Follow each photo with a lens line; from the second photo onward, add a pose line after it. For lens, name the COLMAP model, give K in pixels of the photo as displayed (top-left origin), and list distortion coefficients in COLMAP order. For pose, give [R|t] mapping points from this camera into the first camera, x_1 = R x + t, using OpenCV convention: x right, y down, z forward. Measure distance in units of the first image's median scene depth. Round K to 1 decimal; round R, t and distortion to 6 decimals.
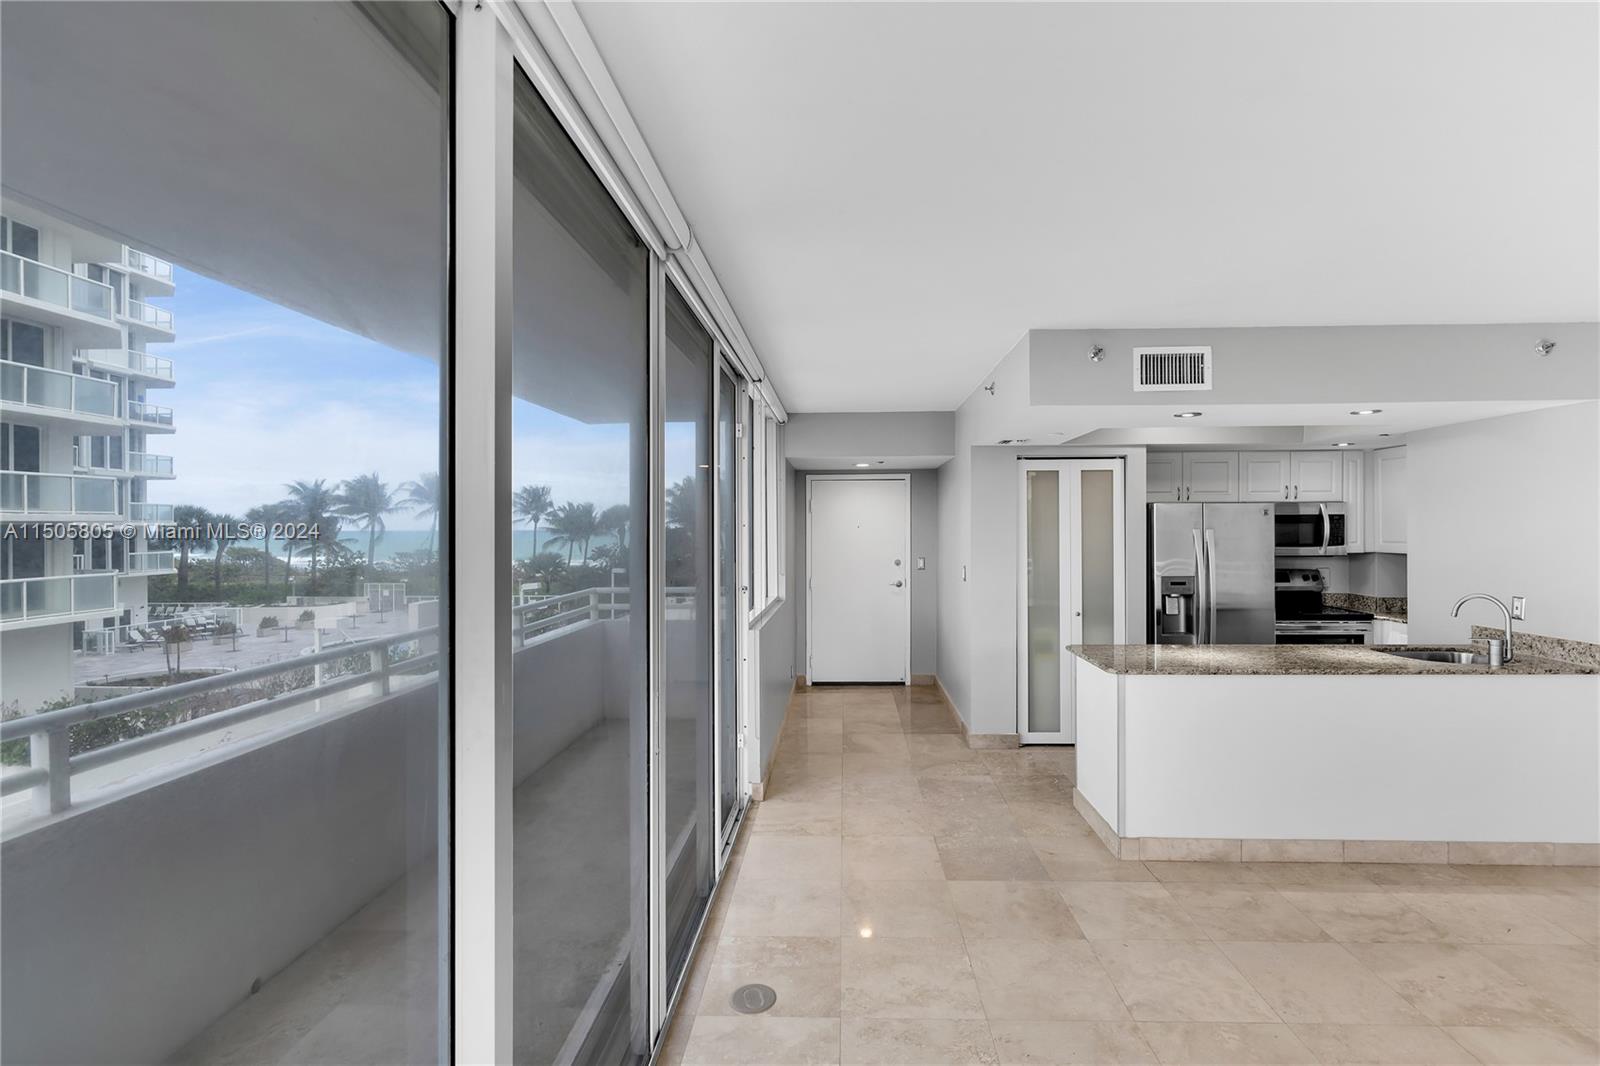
lens RADIAL K [[745.6, 0, 816.3], [0, 745.6, 532.8], [0, 0, 1]] dist [-0.000977, 0.000019]
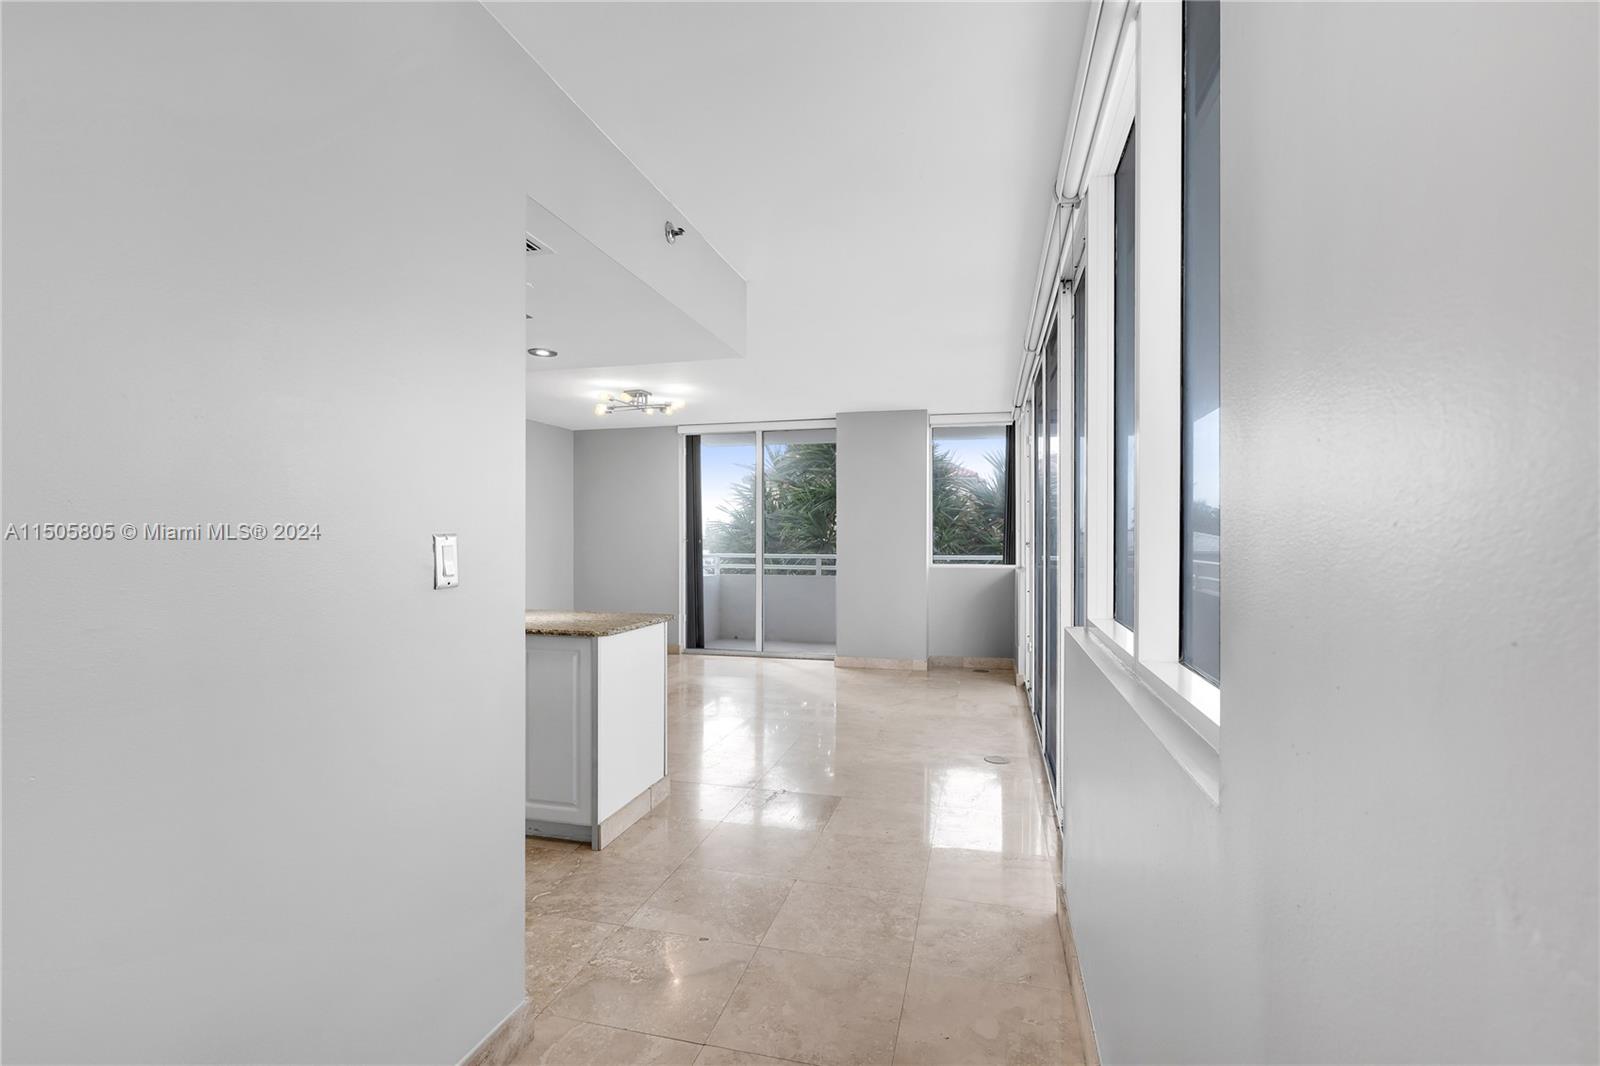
lens RADIAL K [[736.0, 0, 800.0], [0, 736.0, 533.0], [0, 0, 1]] dist [-0.001575, -0.000136]
pose [[-0.978327, 0.006421, 0.206965, 0.005636], [0.005969, 0.999978, -0.002806, 0.063047], [-0.206978, -0.001509, -0.978344, 1.720260]]
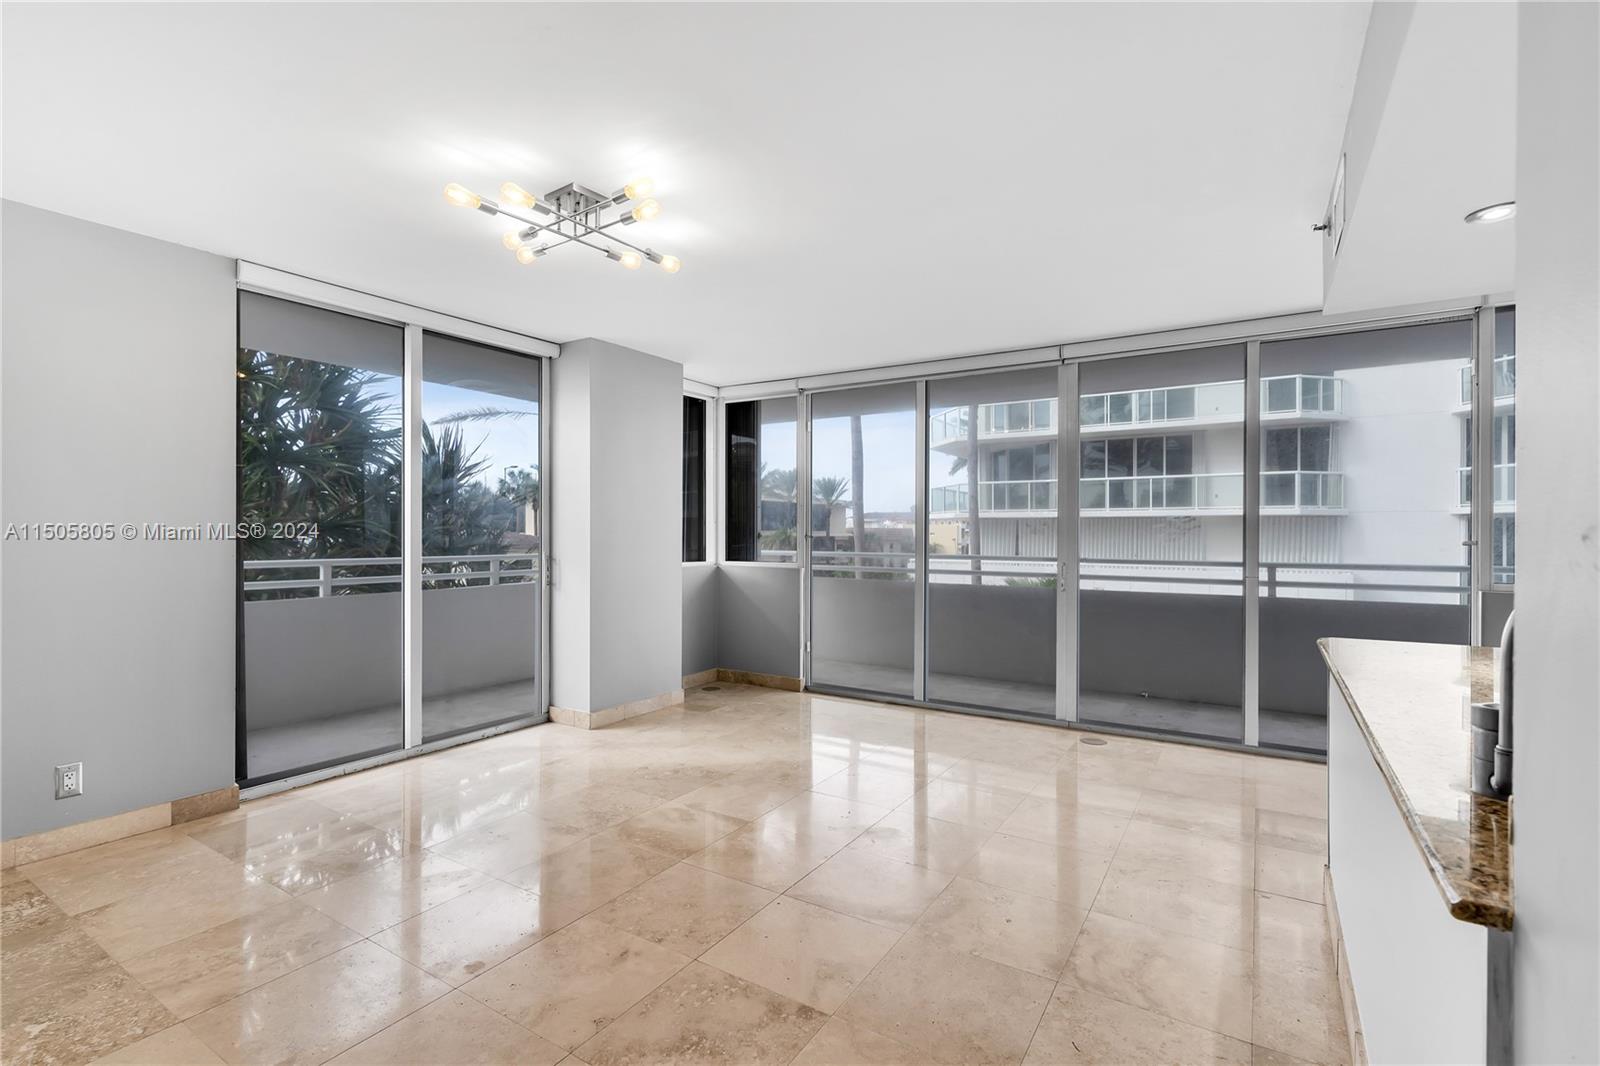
lens RADIAL K [[719.0, 0, 792.6], [0, 719.0, 537.2], [0, 0, 1]] dist [-0.025445, -0.000024]
pose [[-0.507954, 0.009805, -0.861328, 1.124817], [-0.003589, 0.999902, 0.013499, 0.064569], [0.861376, 0.009948, -0.507870, 0.781184]]
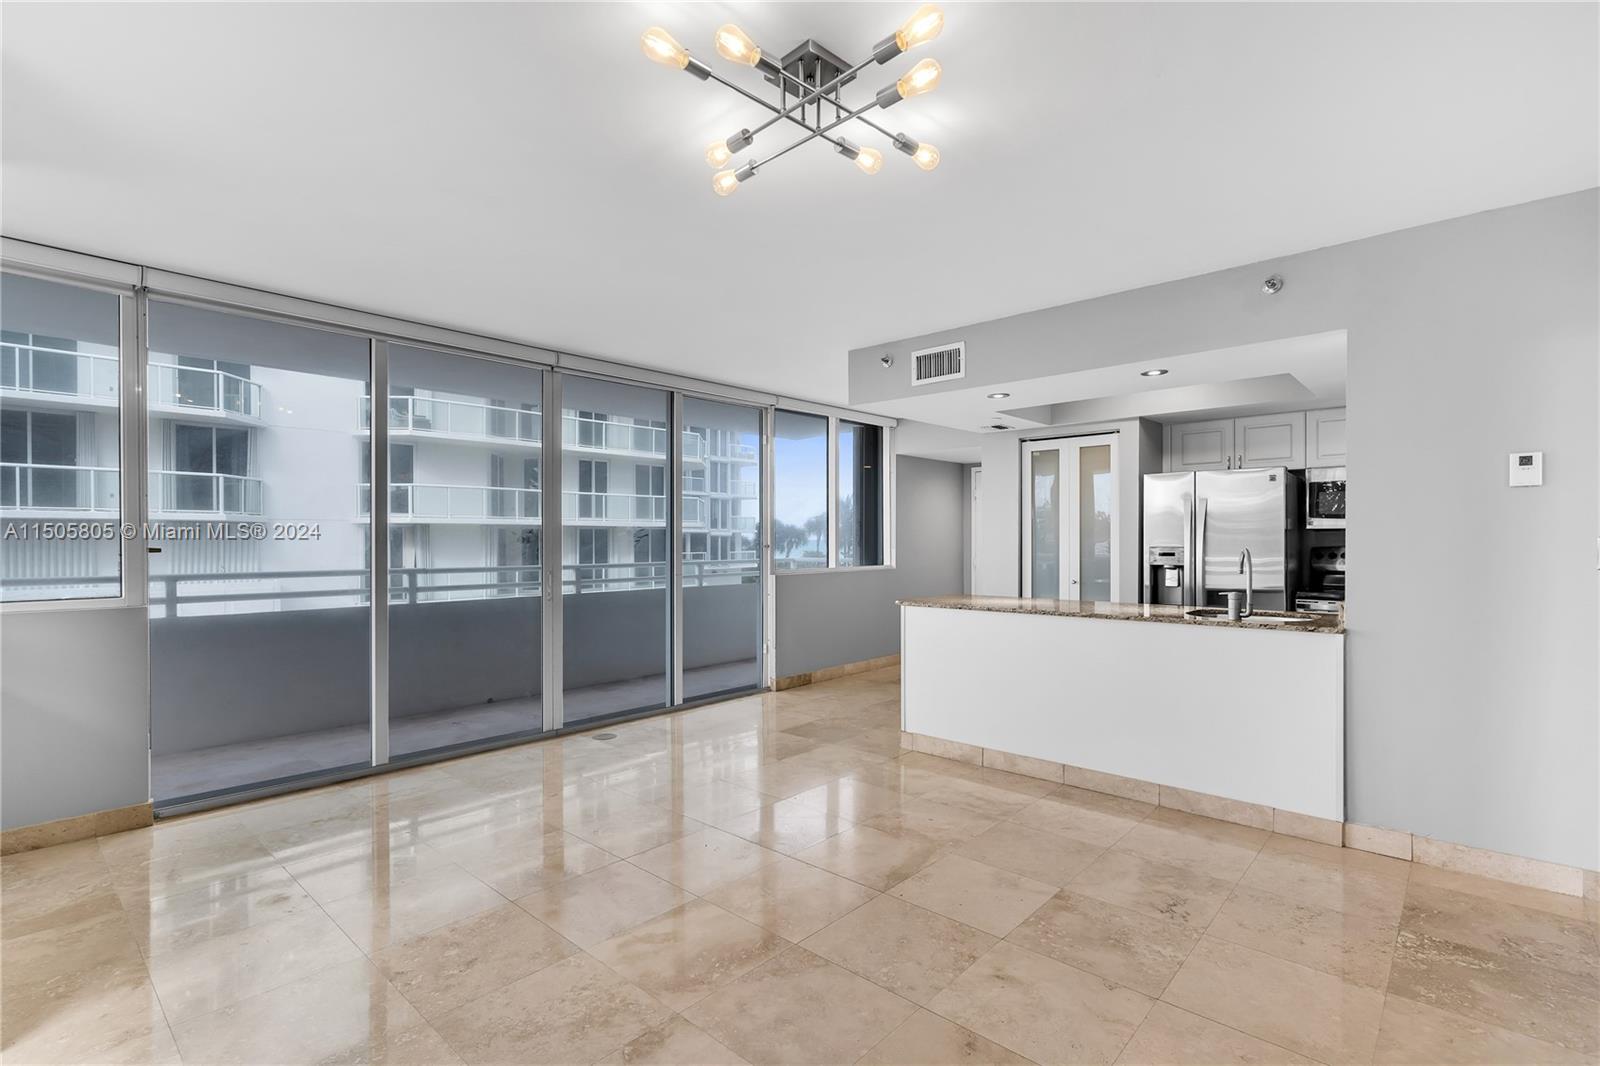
lens RADIAL K [[745.3, 0, 784.4], [0, 745.3, 545.8], [0, 0, 1]] dist [-0.001130, -0.000054]
pose [[0.755291, 0.008749, -0.655332, 0.965302], [-0.006636, 0.999962, 0.005701, 0.069989], [0.655356, 0.000043, 0.755320, -0.102816]]
